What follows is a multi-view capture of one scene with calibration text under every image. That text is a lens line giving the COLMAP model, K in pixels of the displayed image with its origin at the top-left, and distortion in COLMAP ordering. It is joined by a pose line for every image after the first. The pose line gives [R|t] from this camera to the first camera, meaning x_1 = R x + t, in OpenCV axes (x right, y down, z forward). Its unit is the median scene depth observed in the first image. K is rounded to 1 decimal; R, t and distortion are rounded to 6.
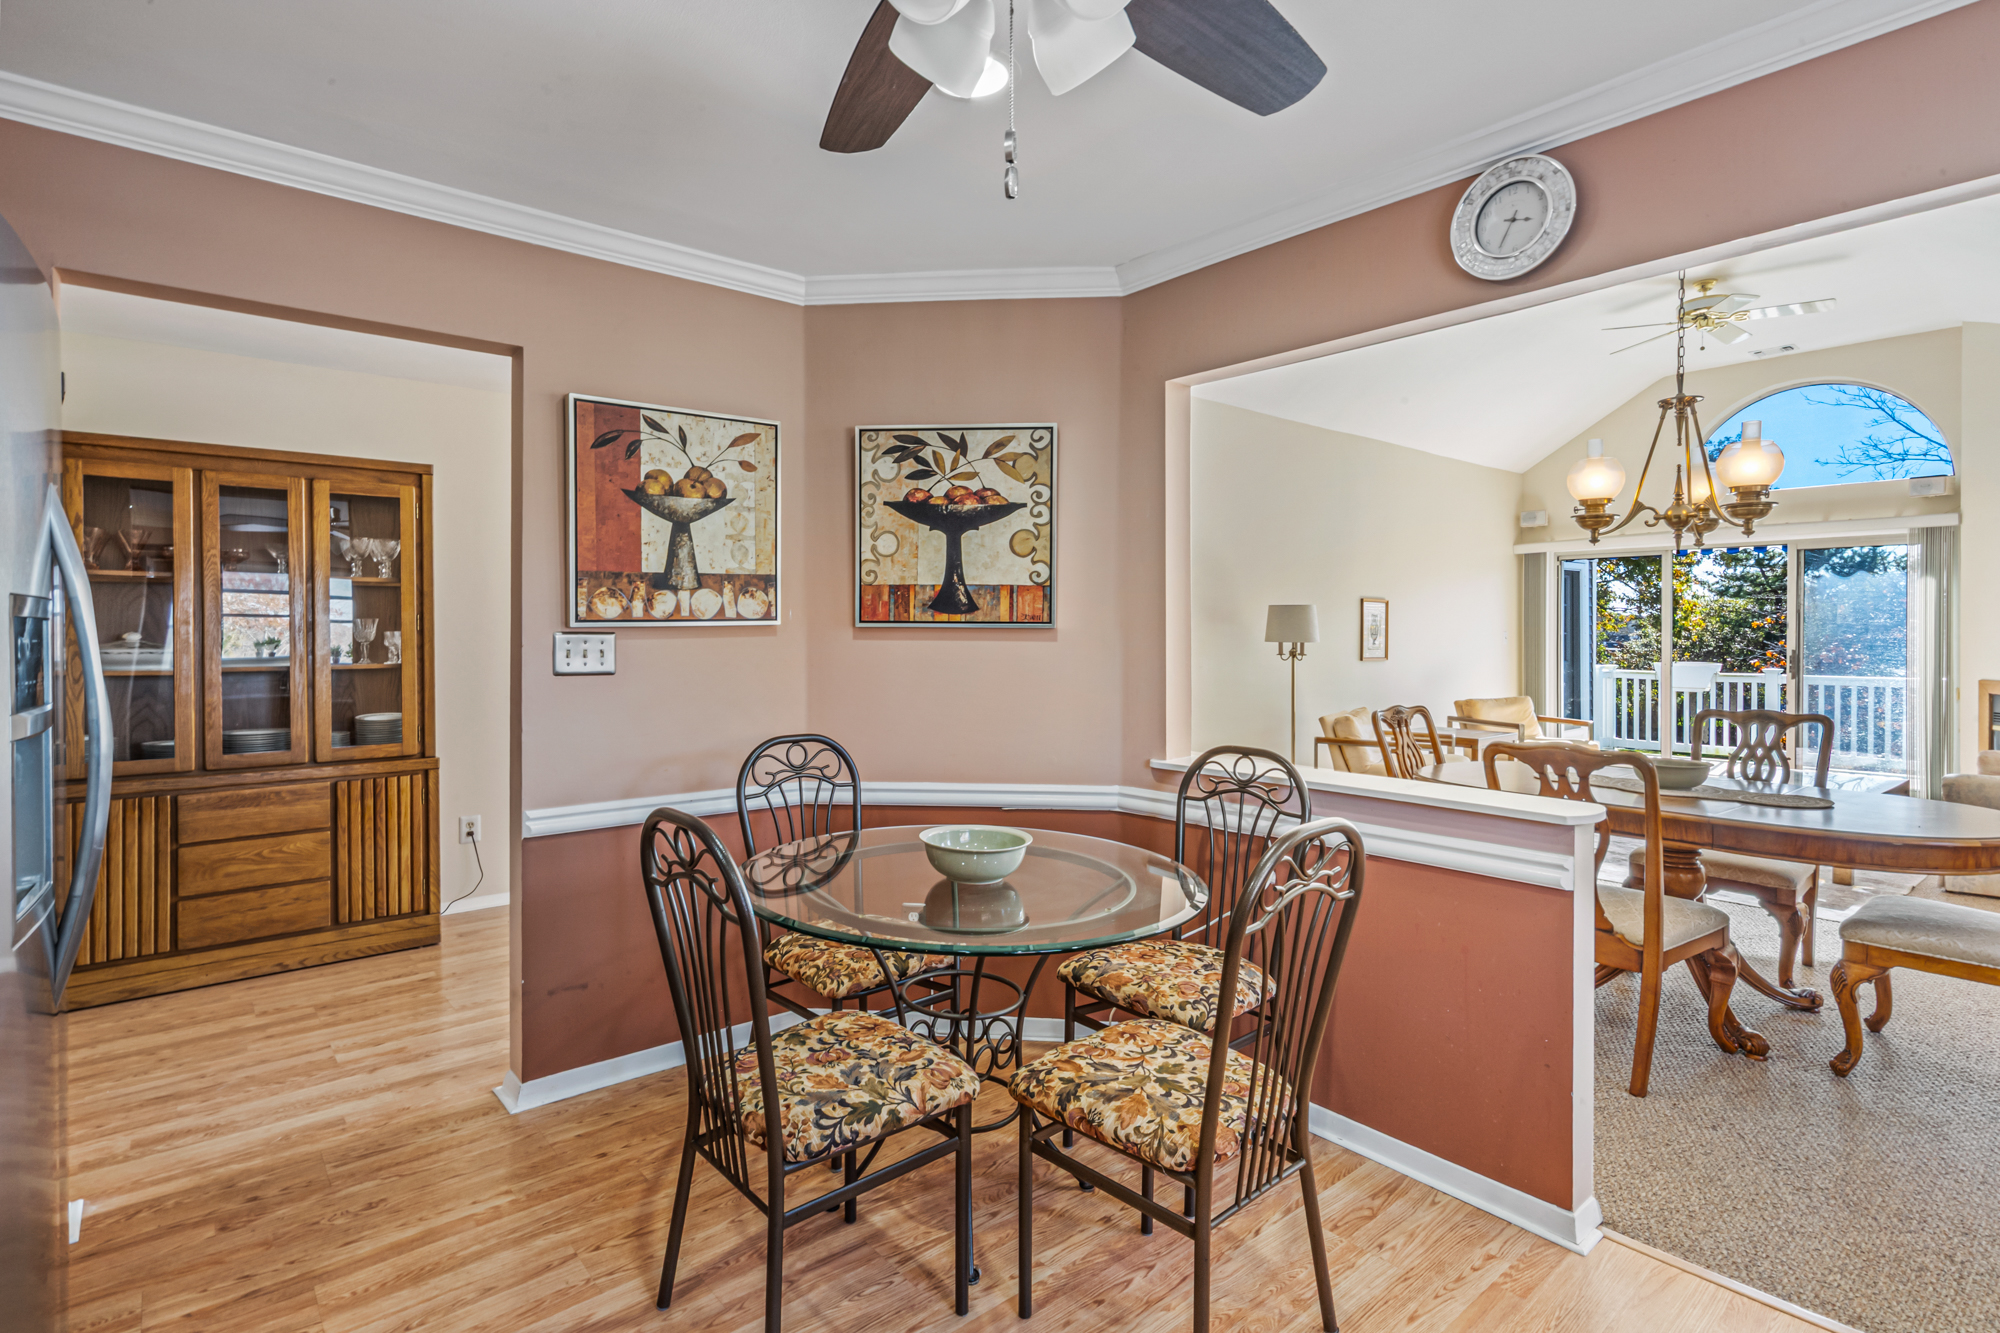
lens RADIAL K [[987.4, 0, 994.8], [0, 987.4, 647.5], [0, 0, 1]] dist [0.002747, 0.000548]
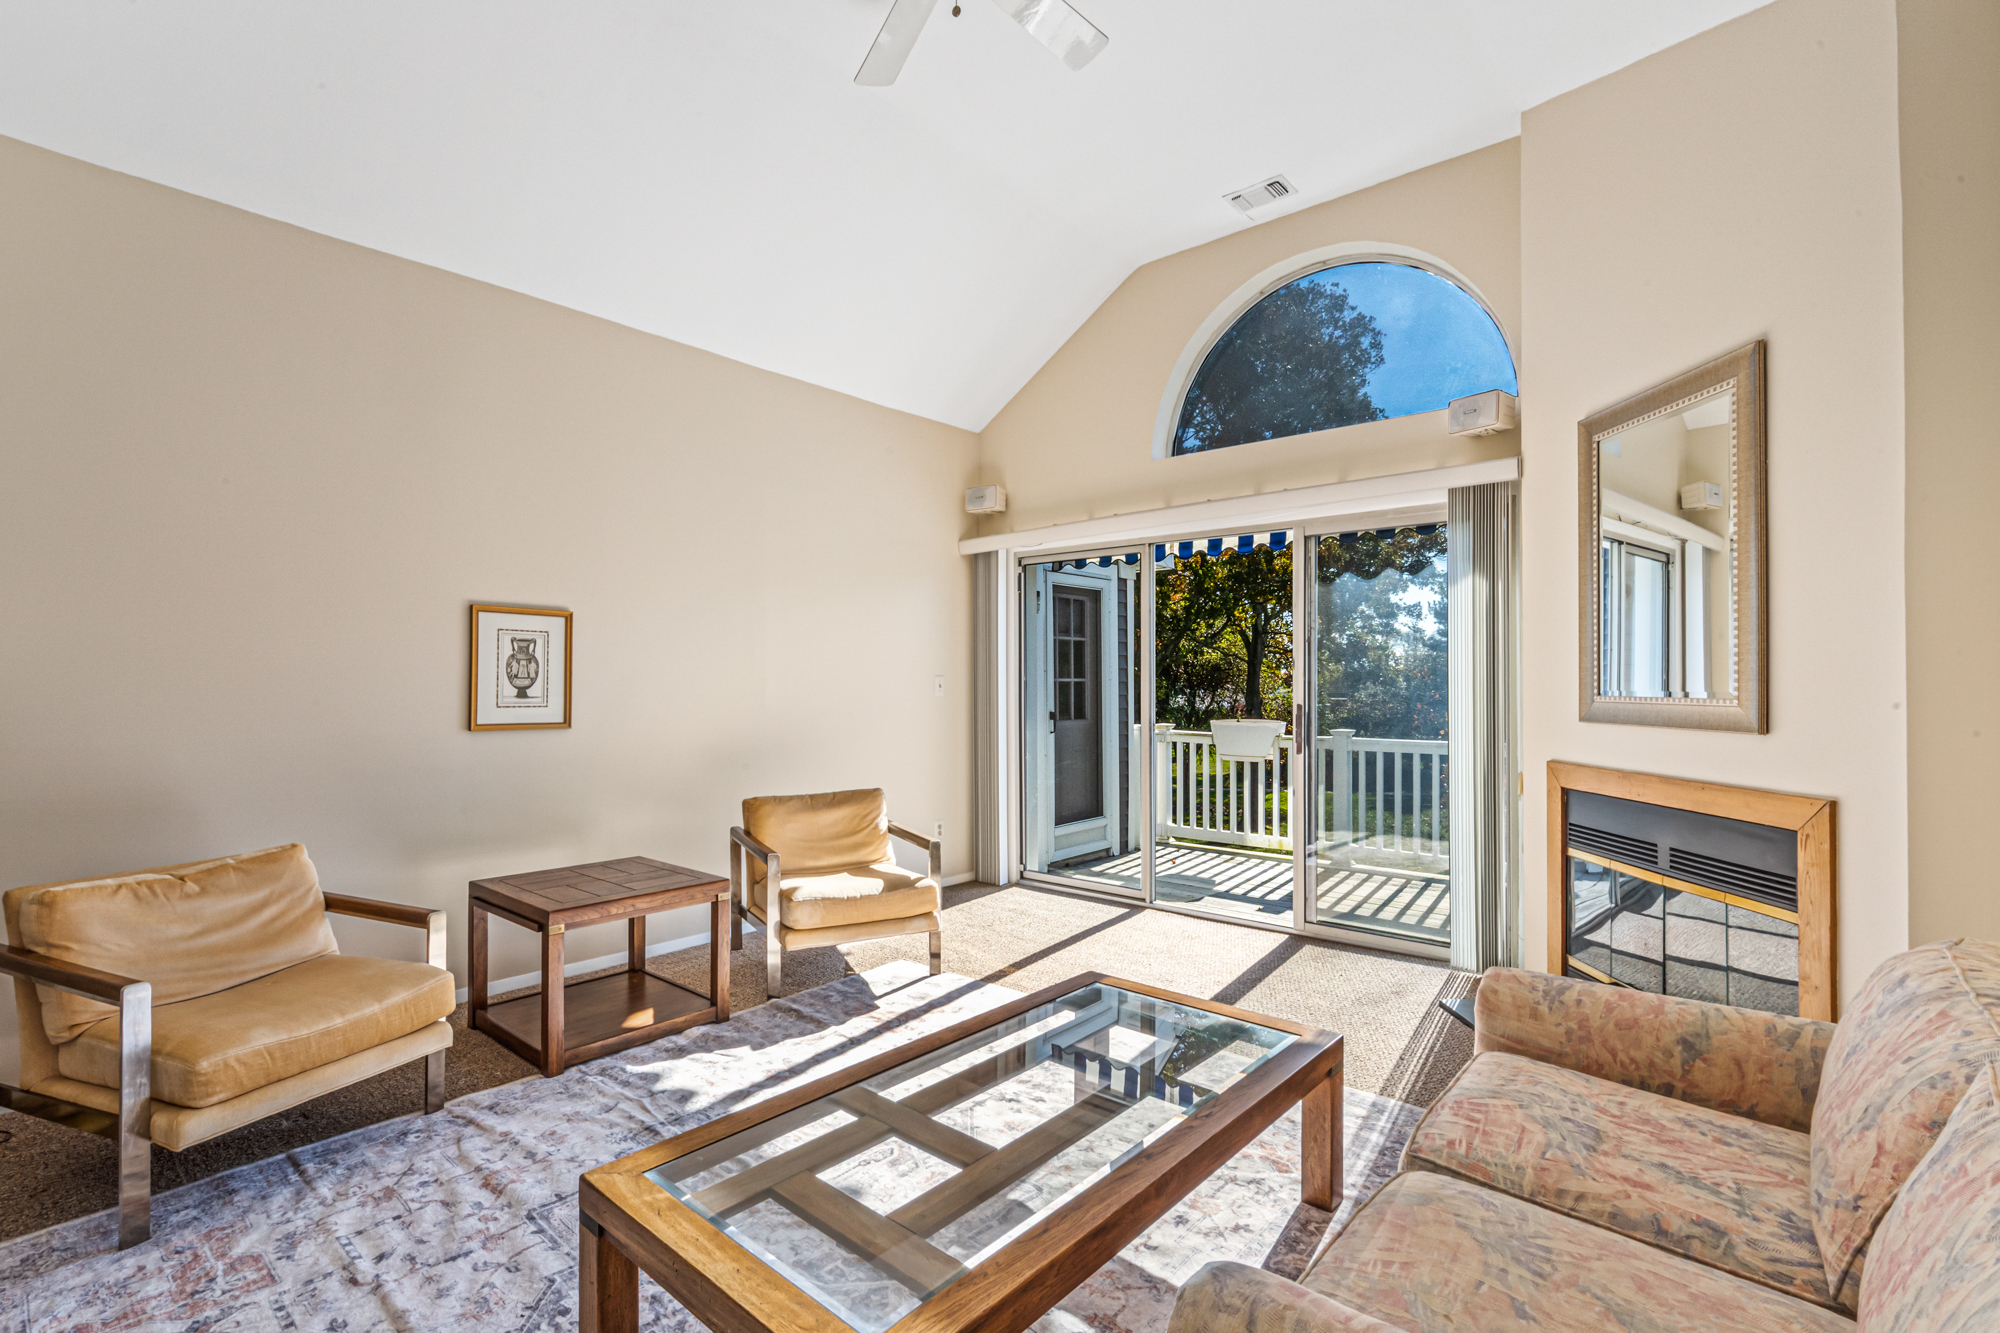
lens RADIAL K [[905.7, 0, 1001.0], [0, 905.7, 680.7], [0, 0, 1]] dist [-0.009867, 0.000024]
pose [[0.990278, -0.001938, 0.139092, 0.574269], [0.004595, 0.999813, -0.018789, -0.001755], [-0.139030, 0.019245, 0.990101, 0.505263]]
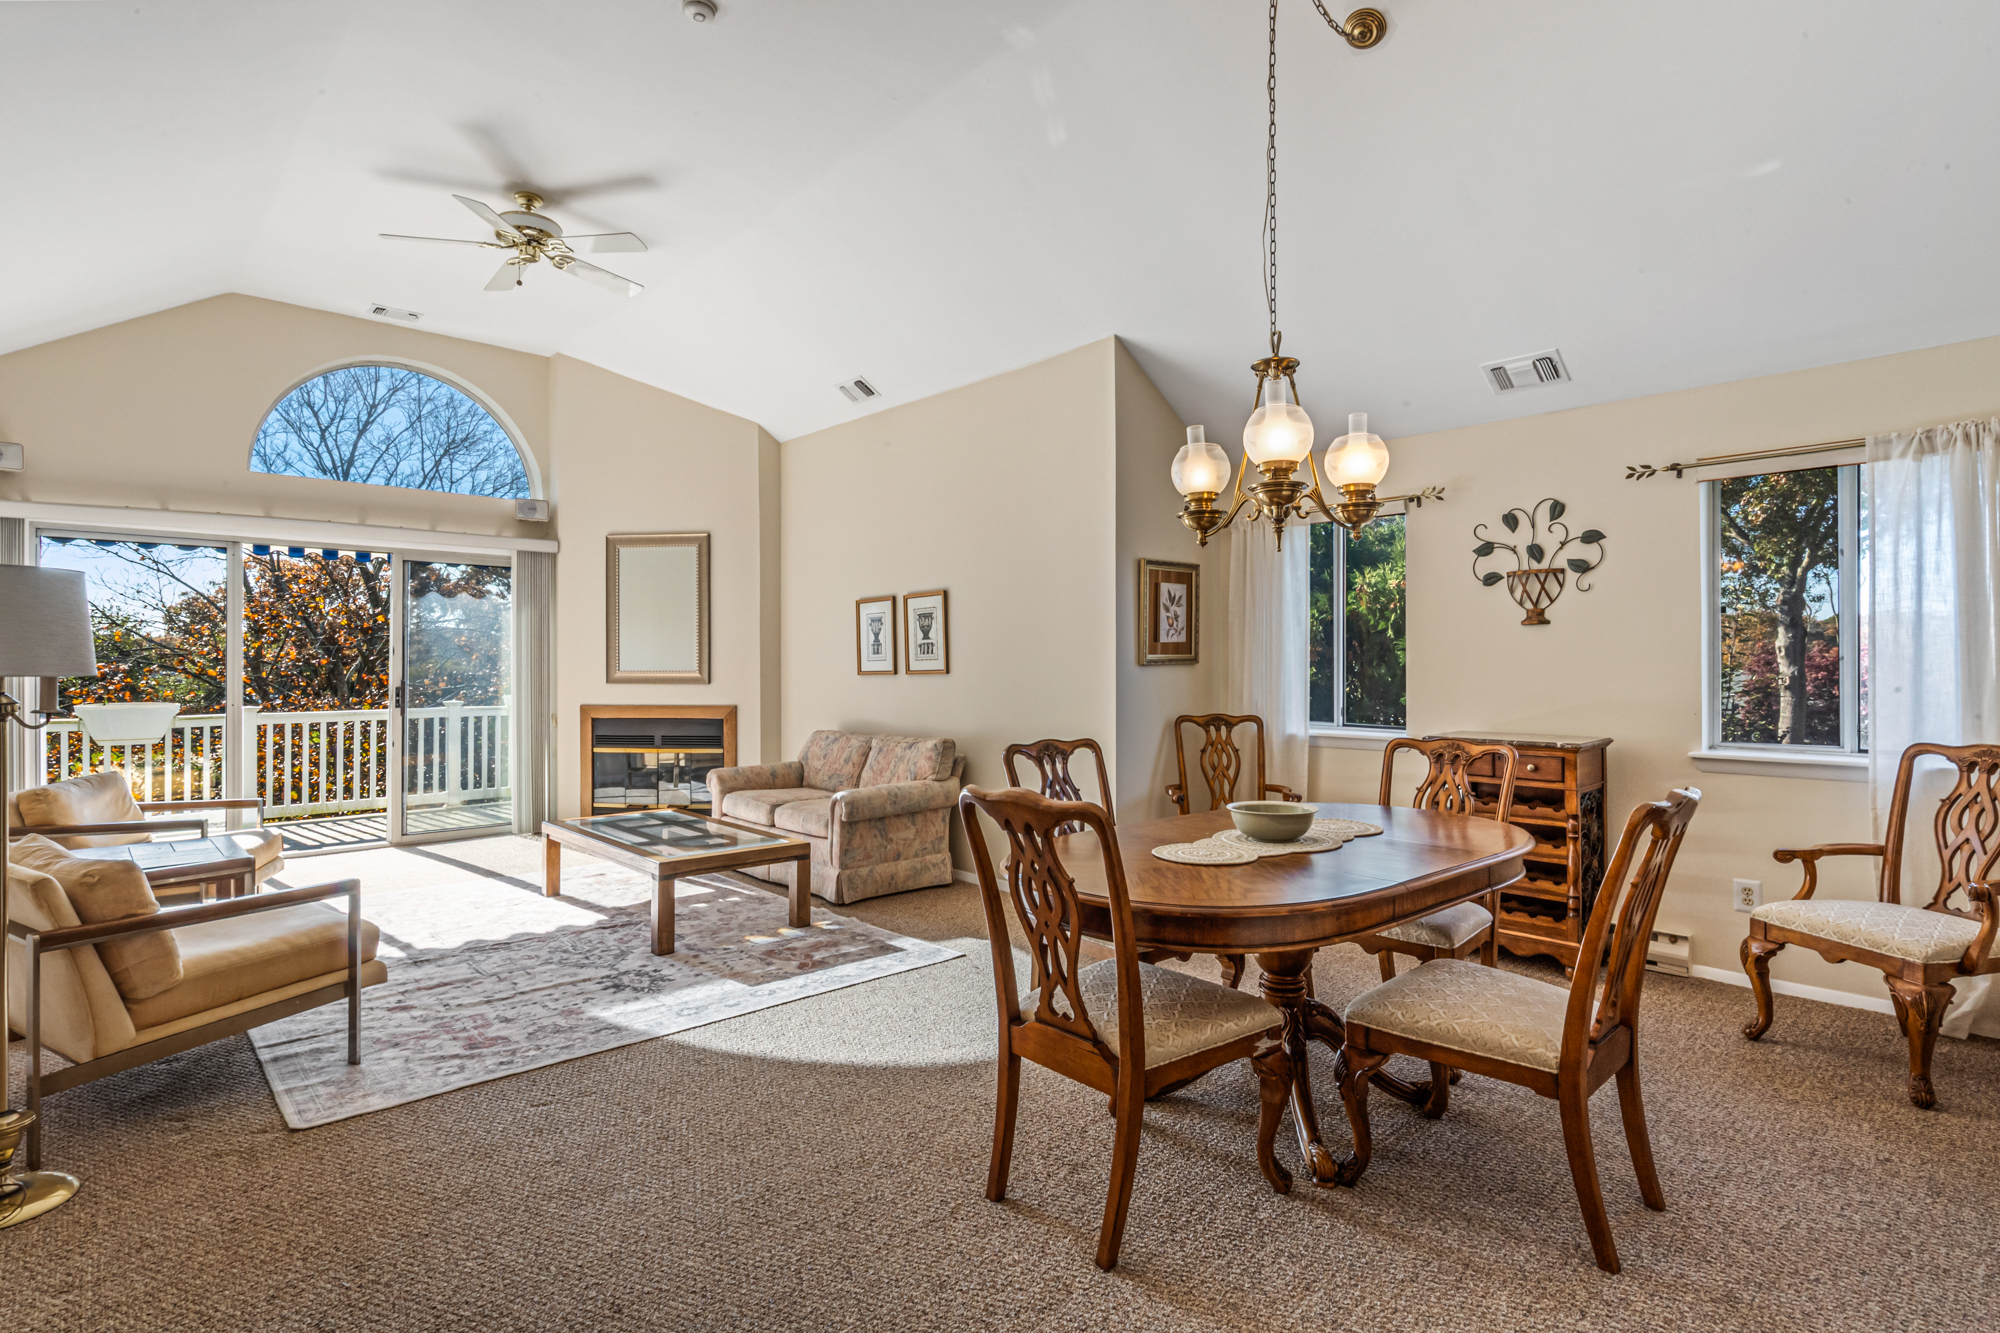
lens RADIAL K [[987.4, 0, 996.4], [0, 987.4, 652.8], [0, 0, 1]] dist [0.002747, 0.000548]
pose [[-0.034798, 0.010137, 0.999343, -0.047703], [0.016036, 0.999825, -0.009584, -0.003995], [-0.999266, 0.015692, -0.034955, 0.549193]]
